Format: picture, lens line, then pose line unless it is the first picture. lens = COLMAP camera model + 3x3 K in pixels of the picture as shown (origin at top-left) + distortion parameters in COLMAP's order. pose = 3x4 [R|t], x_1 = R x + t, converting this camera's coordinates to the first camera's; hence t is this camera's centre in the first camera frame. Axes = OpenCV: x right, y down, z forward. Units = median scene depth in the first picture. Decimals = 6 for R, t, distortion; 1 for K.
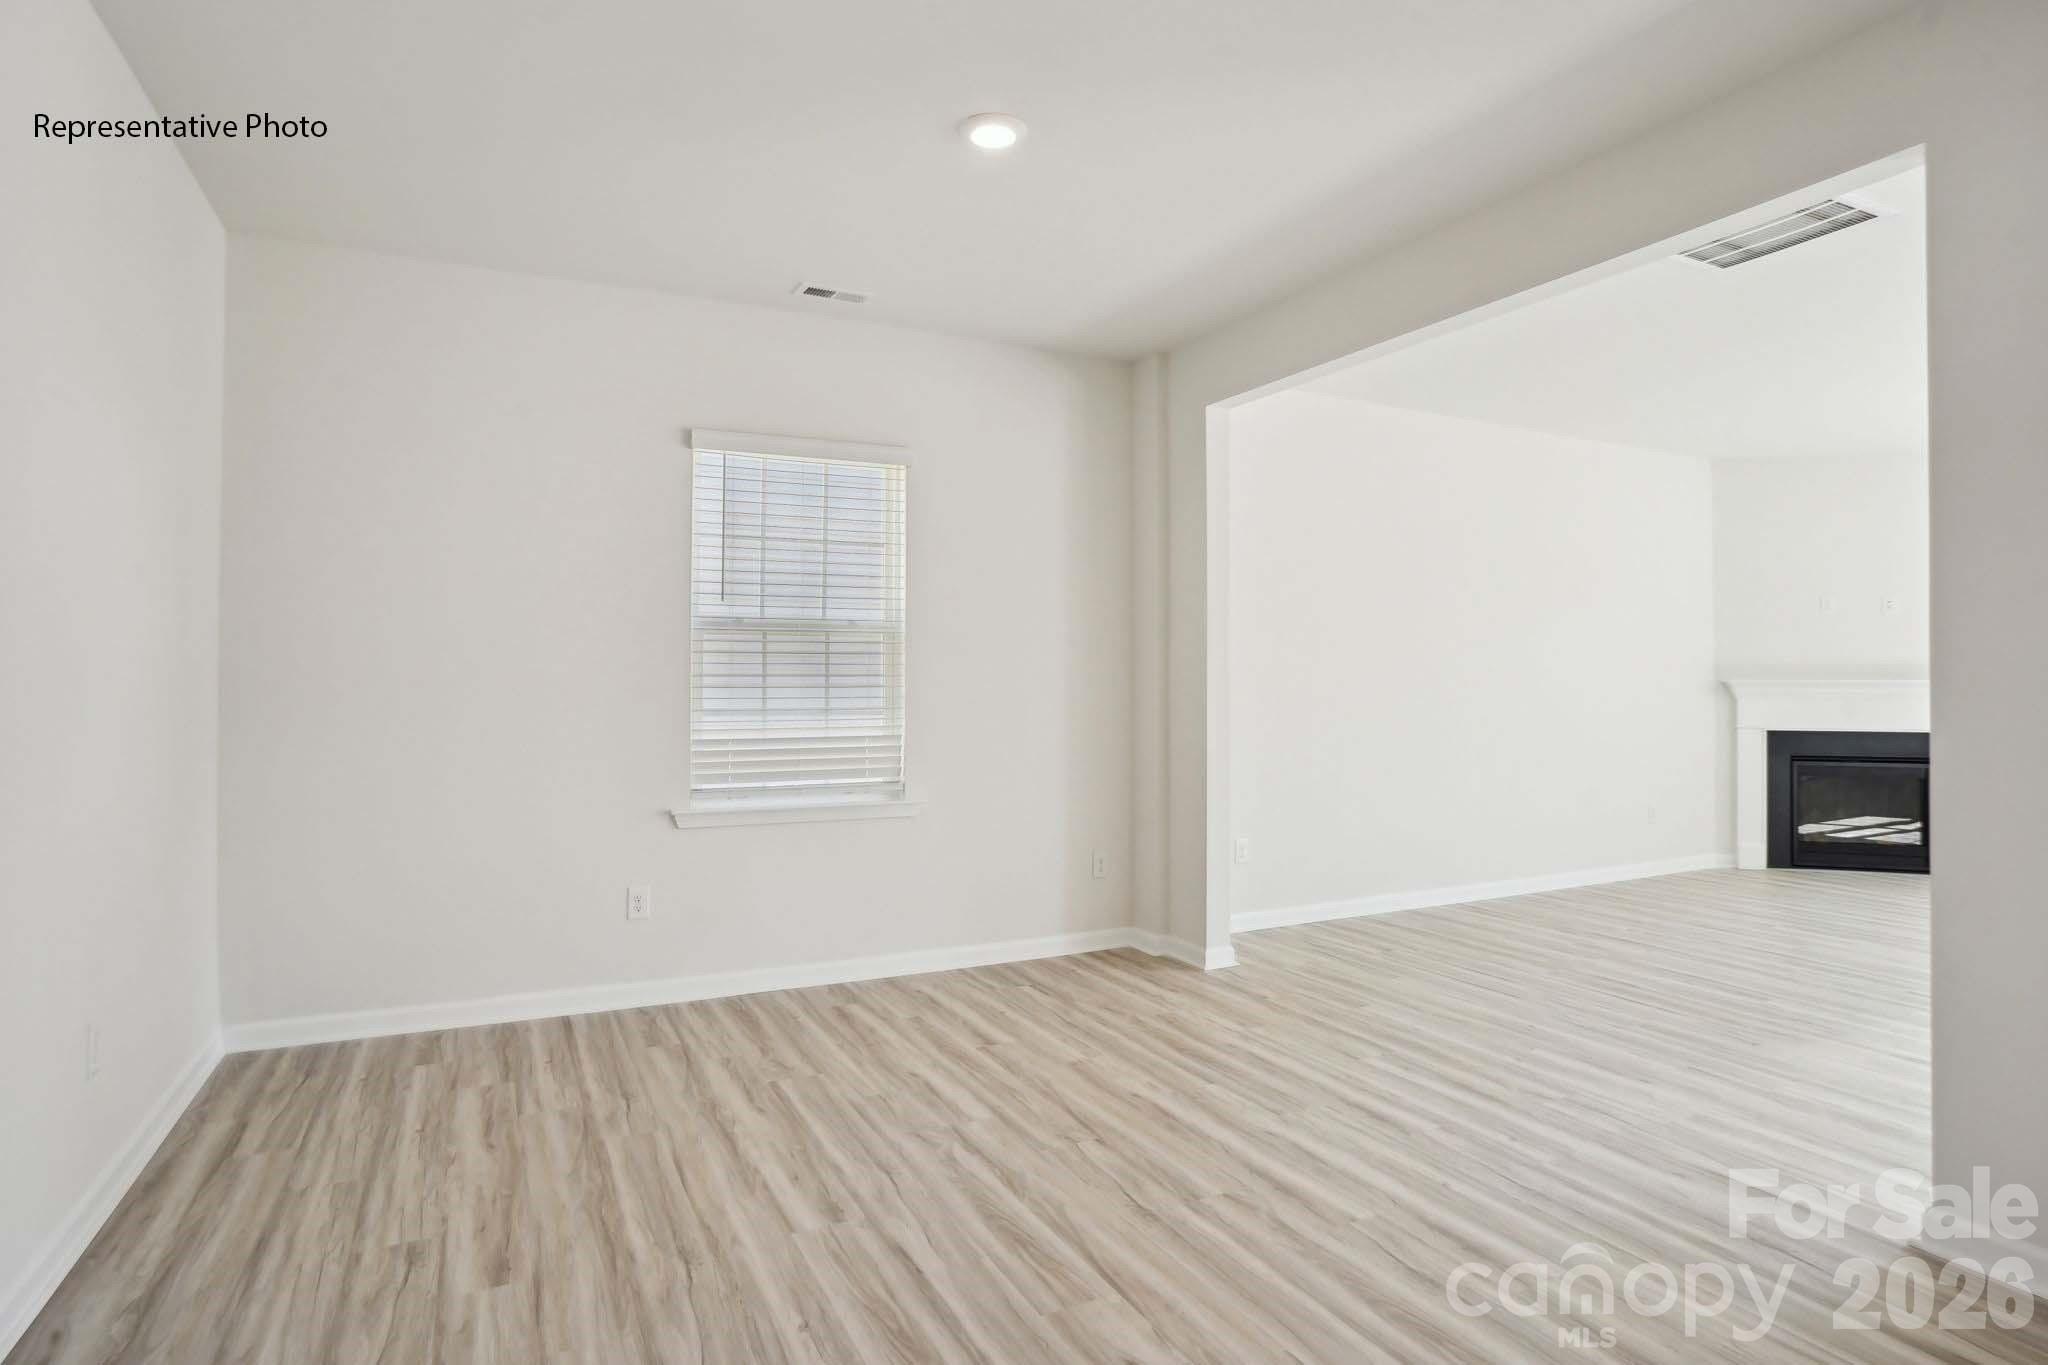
lens RADIAL K [[1112.6, 0, 1049.1], [0, 1112.6, 669.1], [0, 0, 1]] dist [-0.033710, -0.000035]
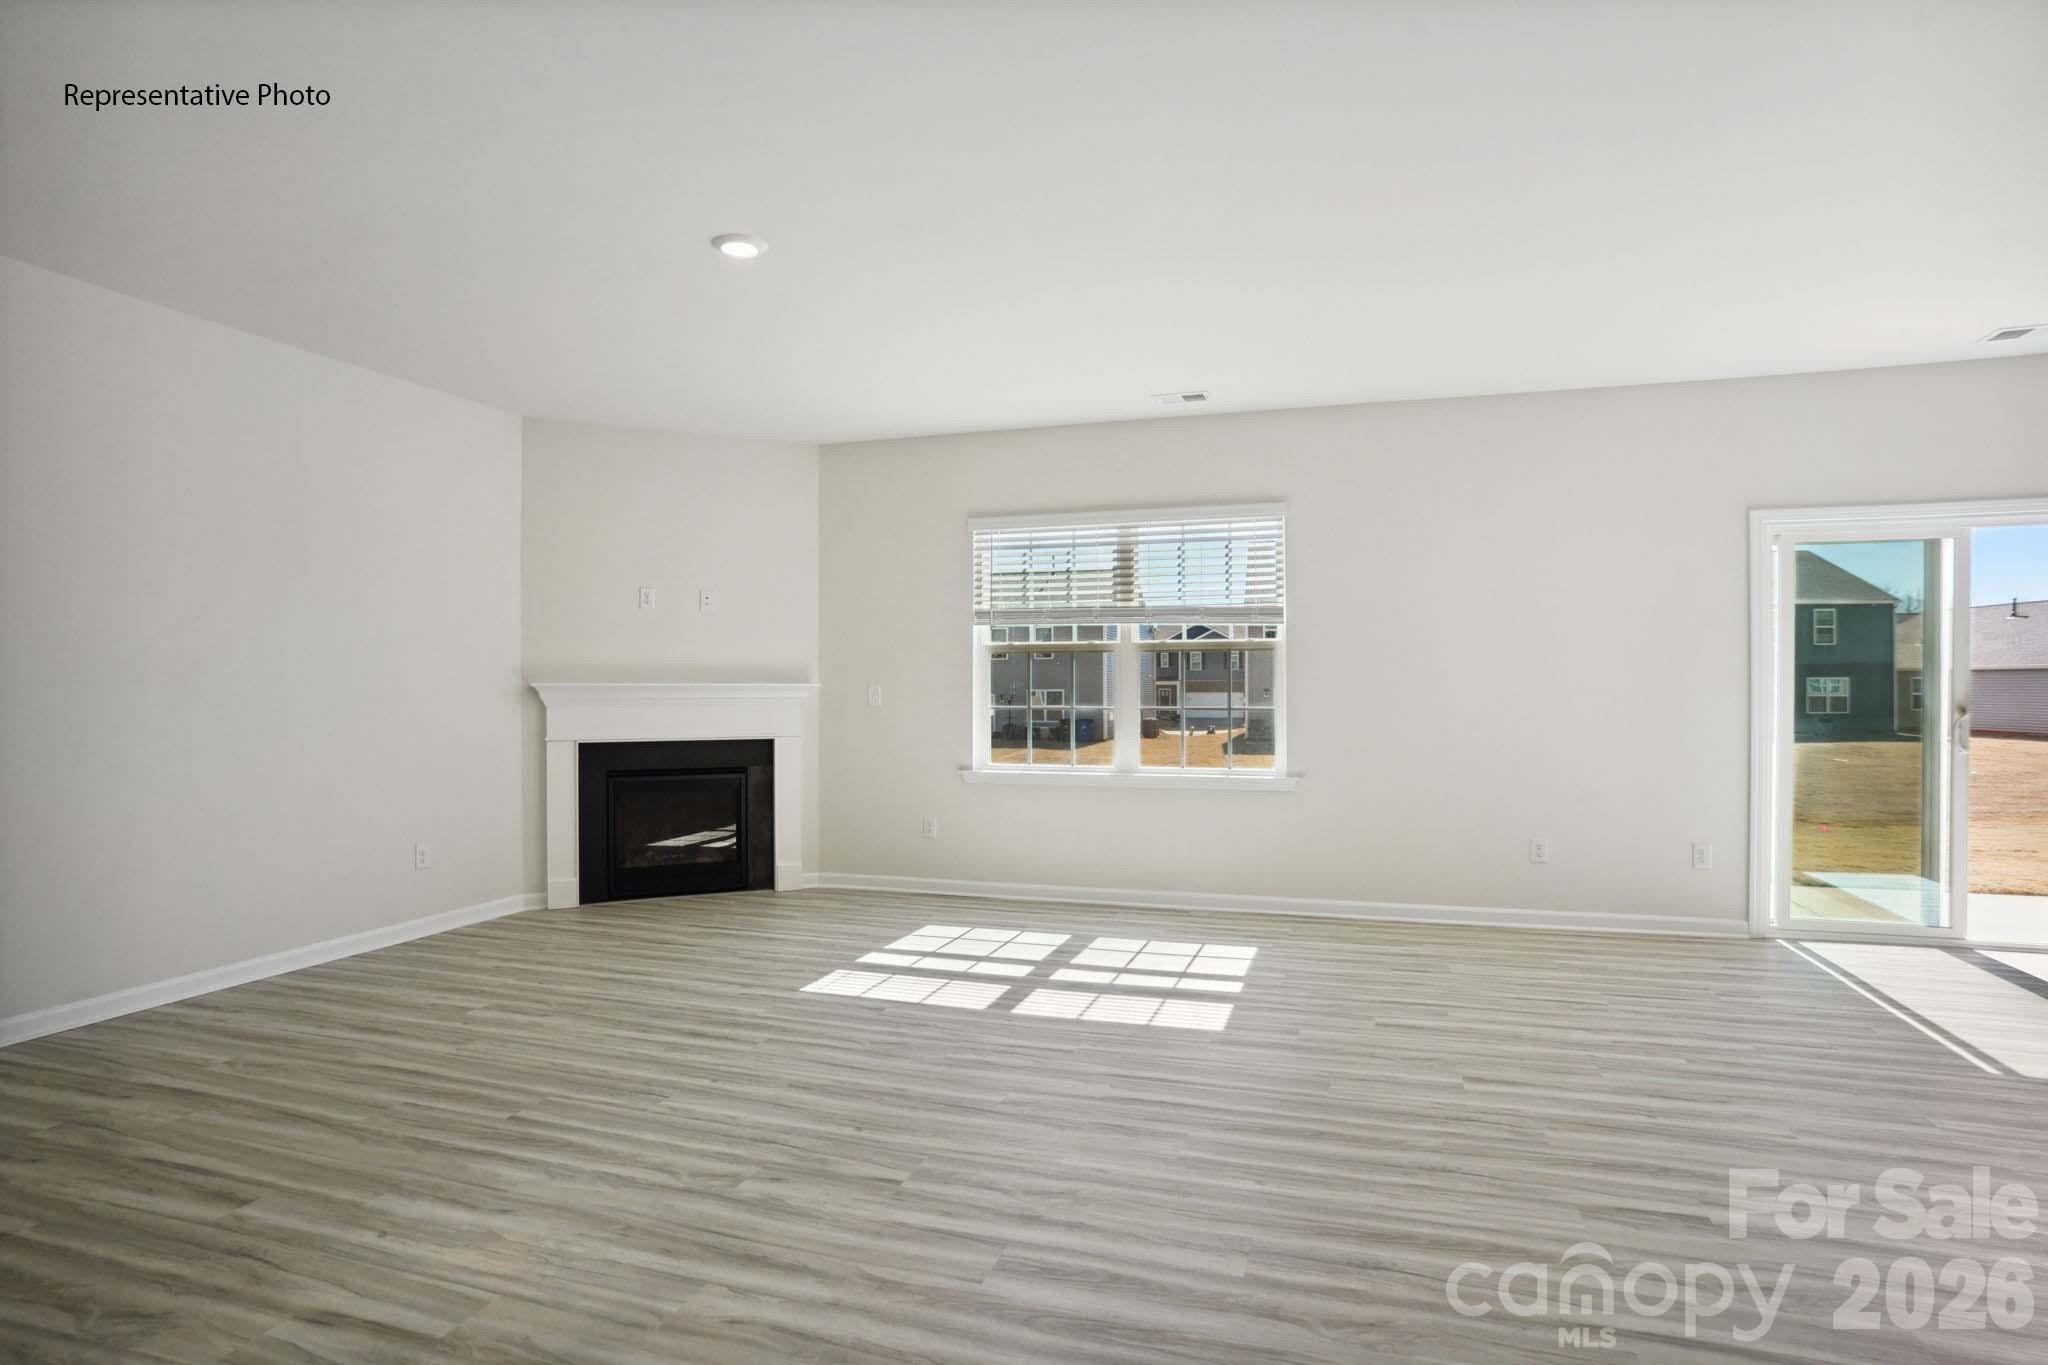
lens RADIAL K [[1077.5, 0, 1024.0], [0, 1077.5, 682.5], [0, 0, 1]] dist [-0.077440, 0.040030]
pose [[0.730032, -0.002168, 0.683409, 0.496584], [-0.004943, 0.999952, 0.008453, 0.000167], [-0.683395, -0.009549, 0.729987, 0.234180]]
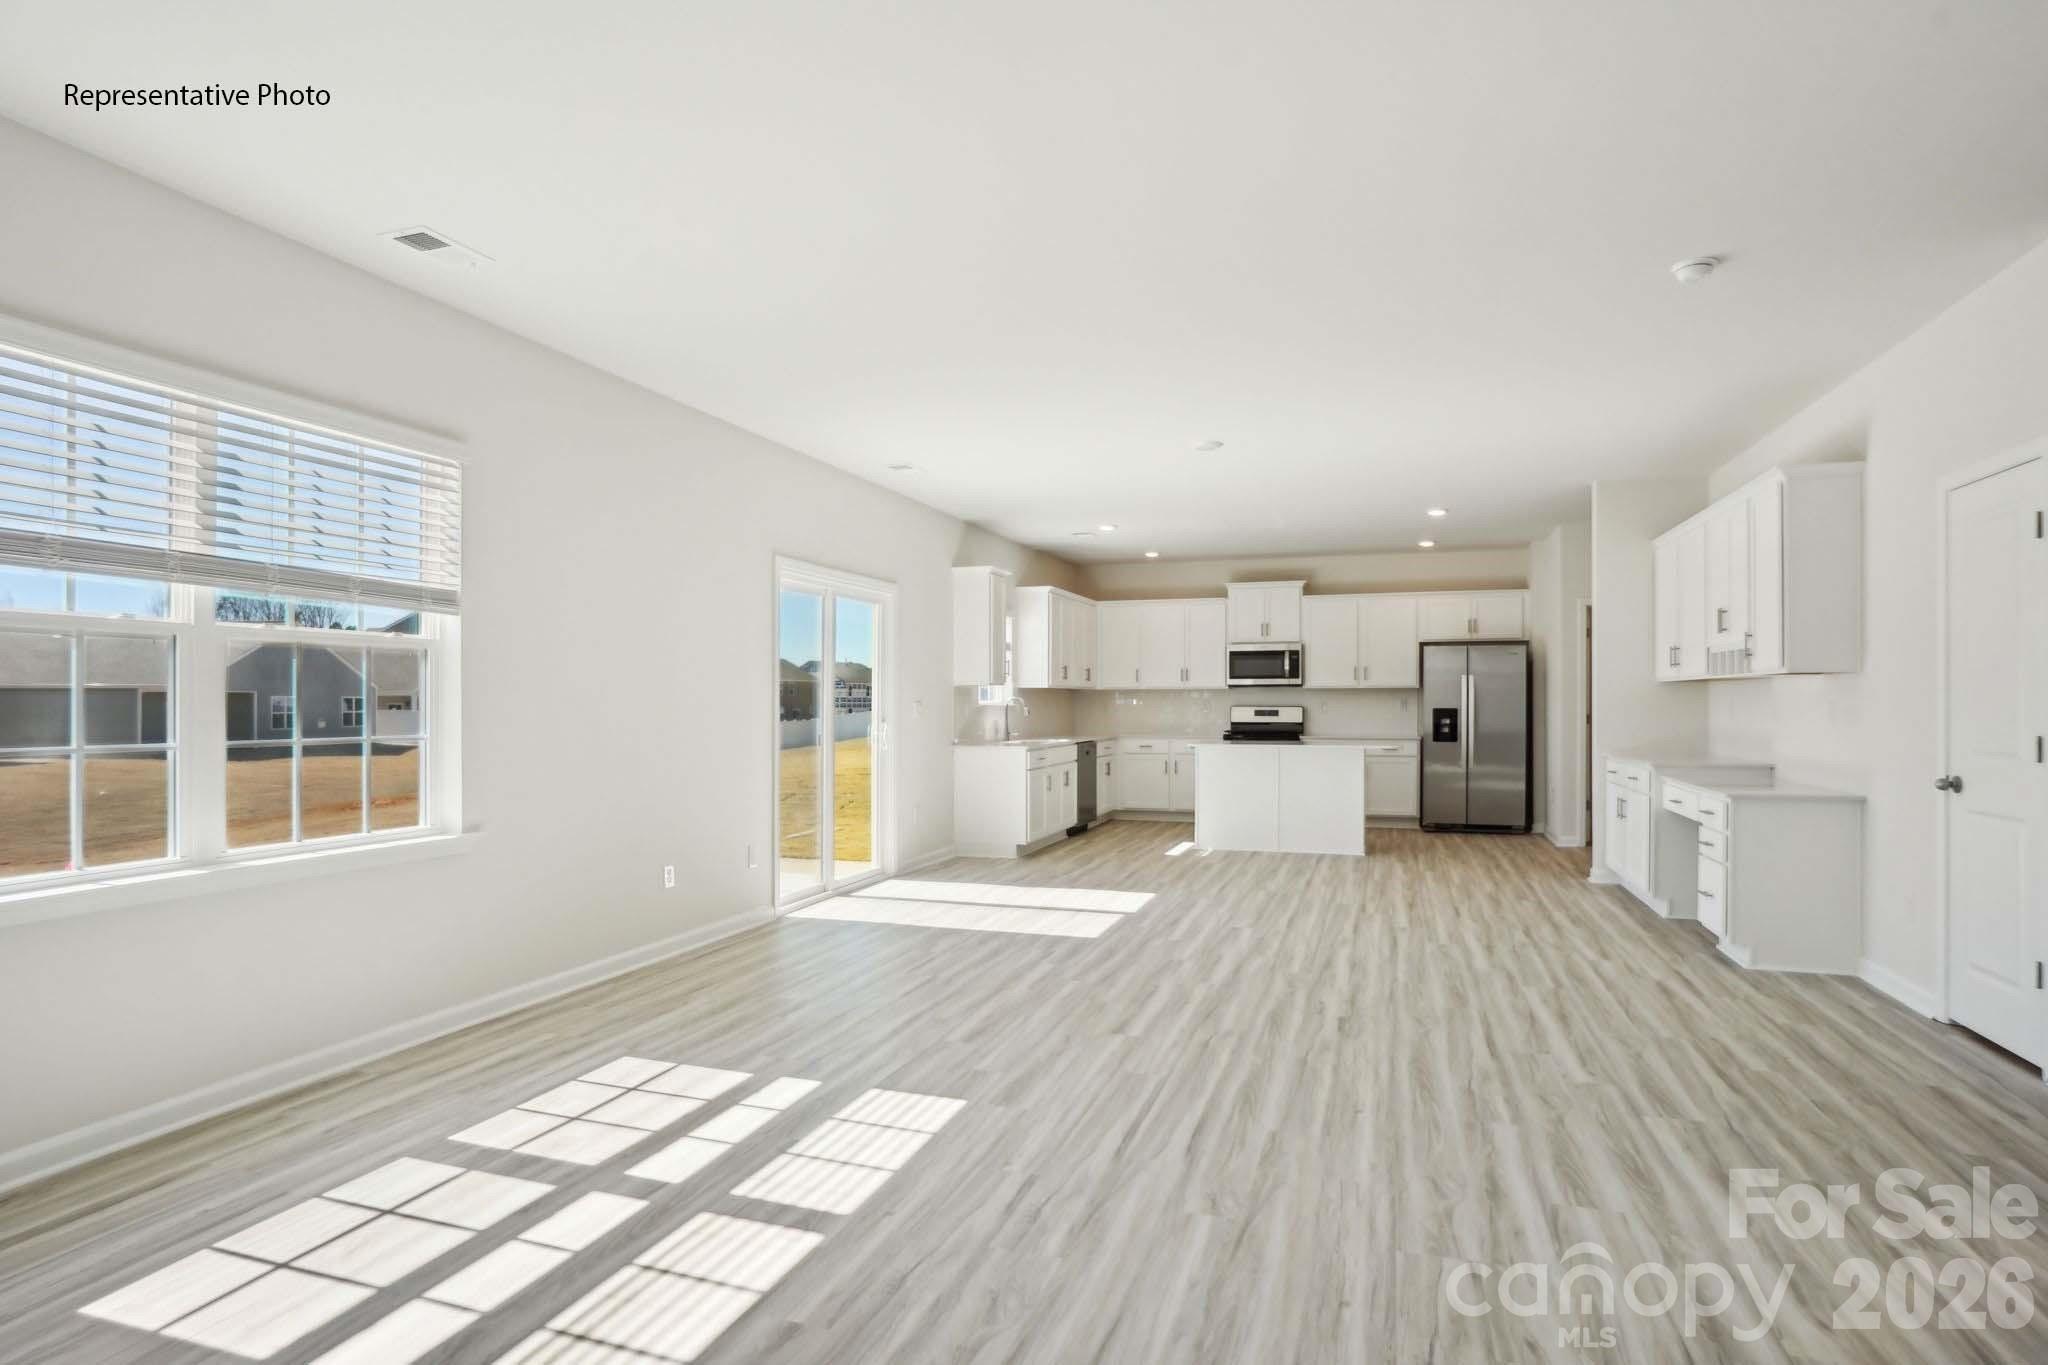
lens RADIAL K [[1093.4, 0, 1024.8], [0, 1093.4, 692.6], [0, 0, 1]] dist [-0.079279, 0.044001]
pose [[-0.680413, 0.003833, 0.732819, 0.600493], [-0.011386, 0.999810, -0.015801, 0.011060], [-0.732741, -0.019095, -0.680240, 1.127215]]
